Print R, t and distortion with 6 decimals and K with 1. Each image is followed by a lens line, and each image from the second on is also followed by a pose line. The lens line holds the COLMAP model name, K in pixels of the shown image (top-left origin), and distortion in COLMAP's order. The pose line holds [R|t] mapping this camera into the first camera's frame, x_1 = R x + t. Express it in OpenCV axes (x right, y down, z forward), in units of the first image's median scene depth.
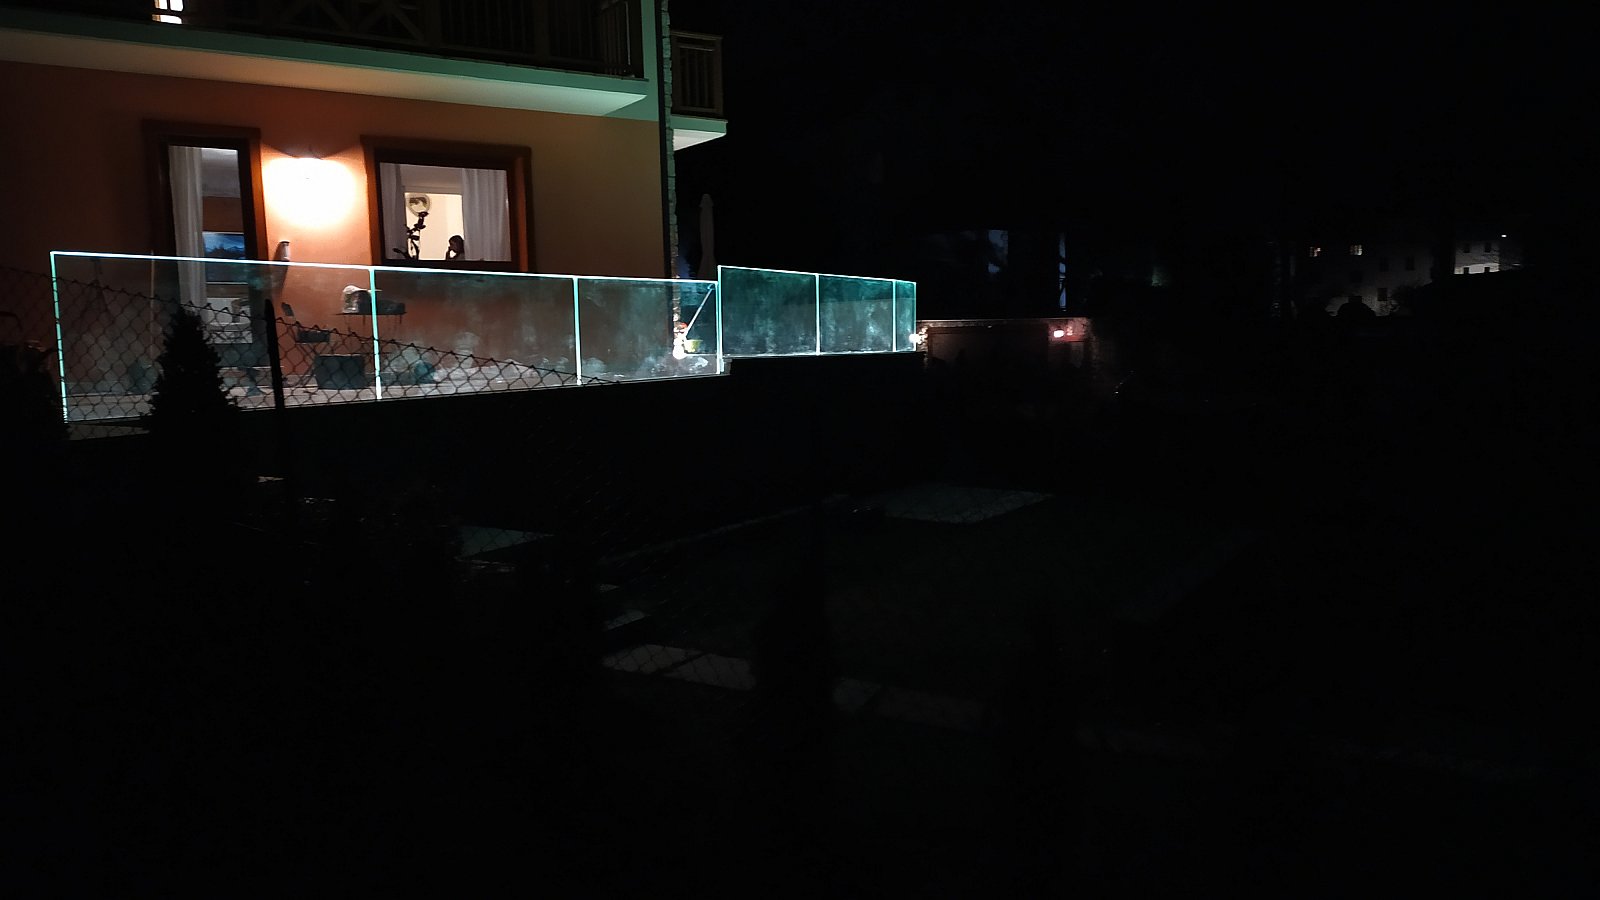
lens RADIAL K [[1209.8, 0, 794.3], [0, 1209.8, 460.4], [0, 0, 1]] dist [0.053152, -0.006842]
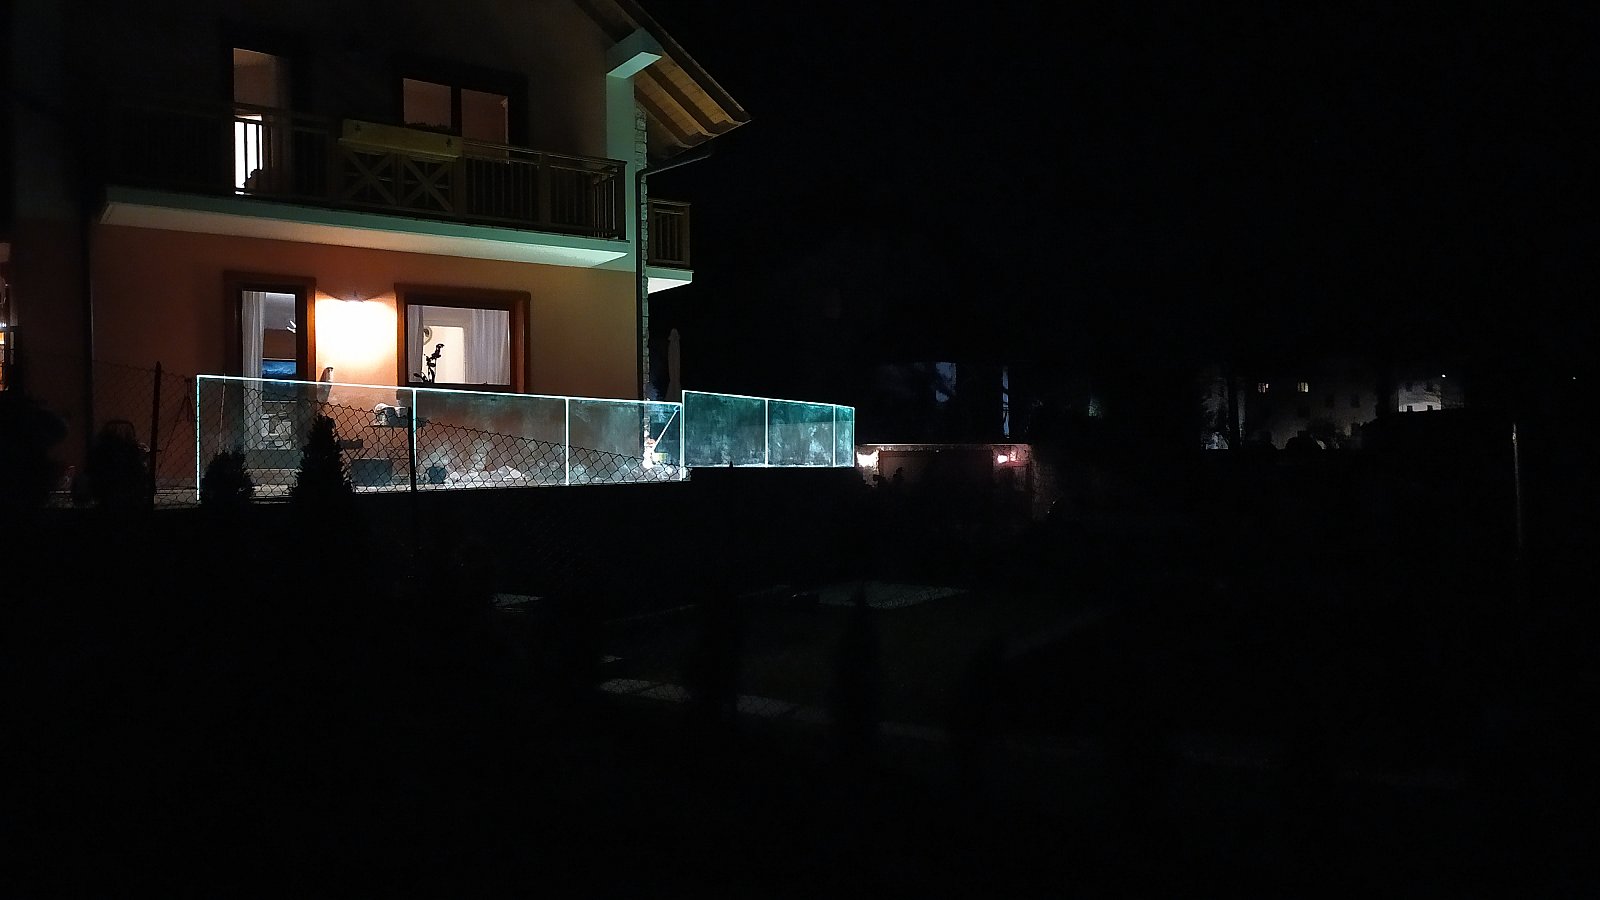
lens RADIAL K [[1239.0, 0, 769.6], [0, 1239.0, 449.4], [0, 0, 1]] dist [0.047502, 0.003564]
pose [[0.999883, 0.013976, 0.006181, 0.015523], [-0.013186, 0.993485, -0.113202, 0.033129], [-0.007722, 0.113107, 0.993553, -0.203210]]
